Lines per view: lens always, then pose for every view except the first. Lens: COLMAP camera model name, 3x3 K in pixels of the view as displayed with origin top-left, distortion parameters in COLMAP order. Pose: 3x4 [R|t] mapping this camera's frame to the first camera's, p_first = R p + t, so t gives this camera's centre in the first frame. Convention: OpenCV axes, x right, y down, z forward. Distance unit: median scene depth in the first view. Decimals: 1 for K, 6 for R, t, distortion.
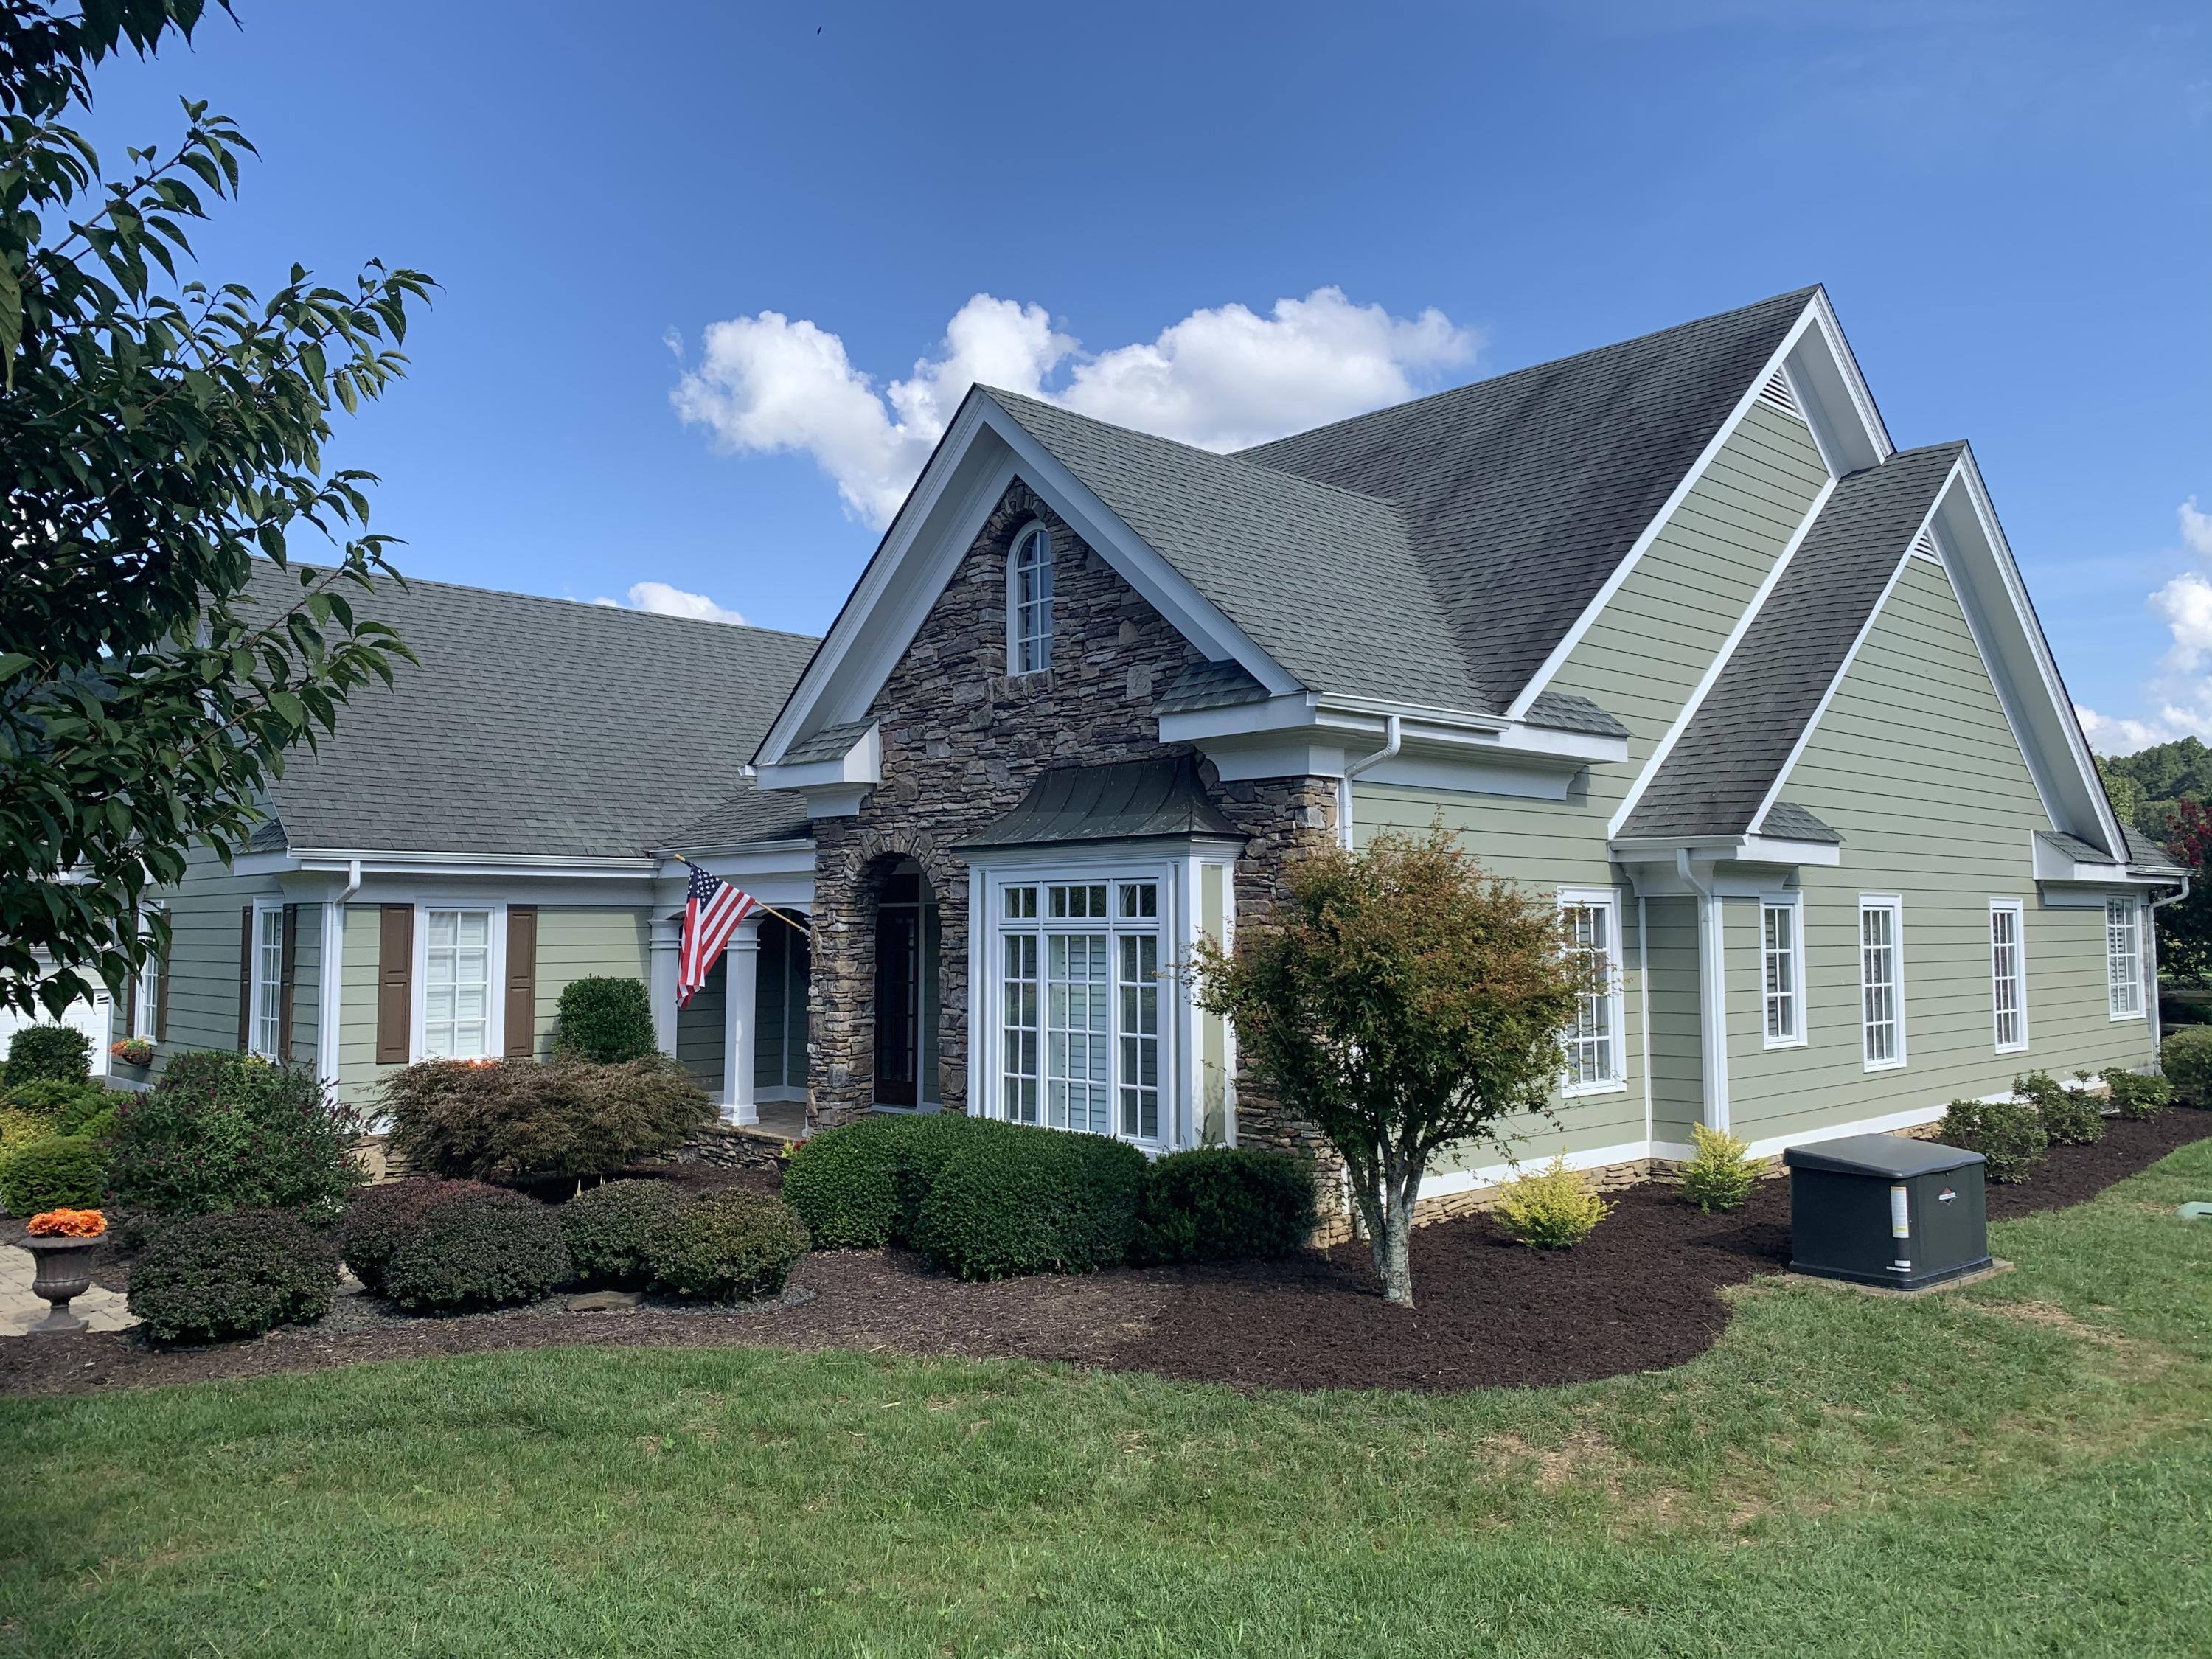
lens RADIAL K [[1703.8, 0, 1043.7], [0, 1703.8, 821.7], [0, 0, 1]] dist [0.201636, -0.284316]
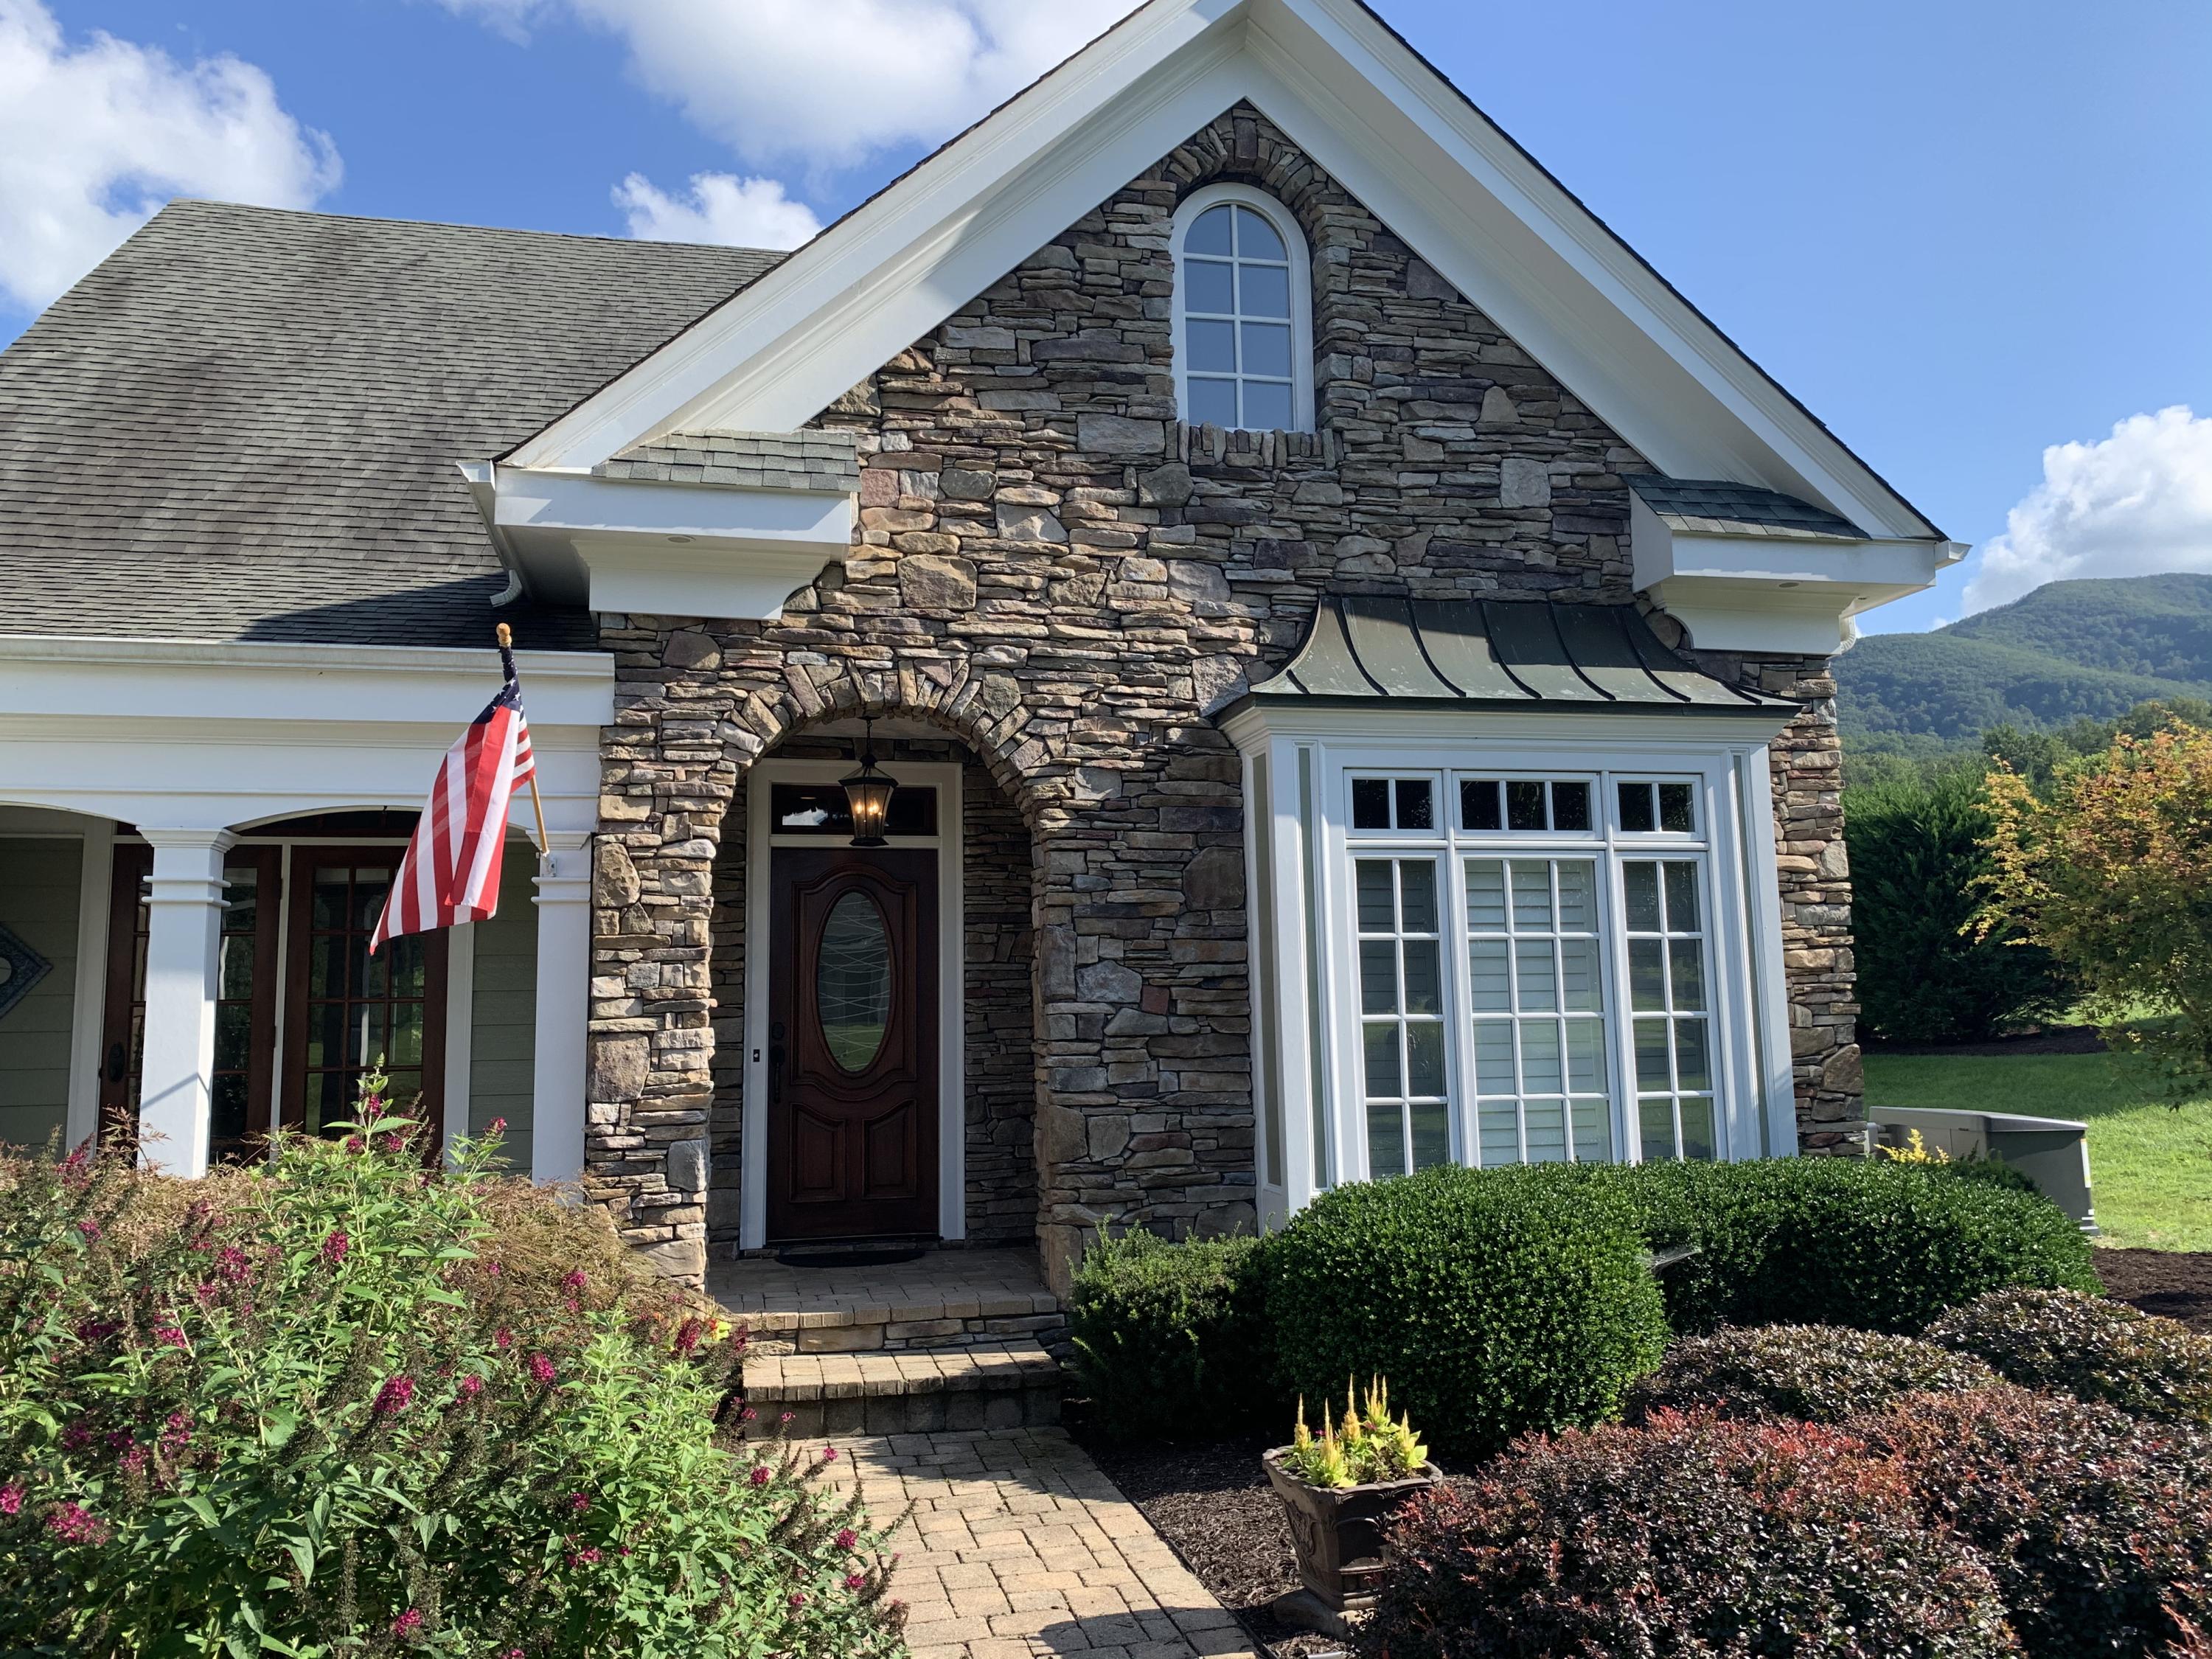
lens RADIAL K [[1665.8, 0, 1102.3], [0, 1665.8, 820.2], [0, 0, 1]] dist [0.131252, -0.261648]
pose [[0.491601, 0.093350, 0.865803, -0.516243], [-0.041381, 0.995619, -0.083850, 0.097189], [-0.869837, 0.005393, 0.493310, 0.744151]]
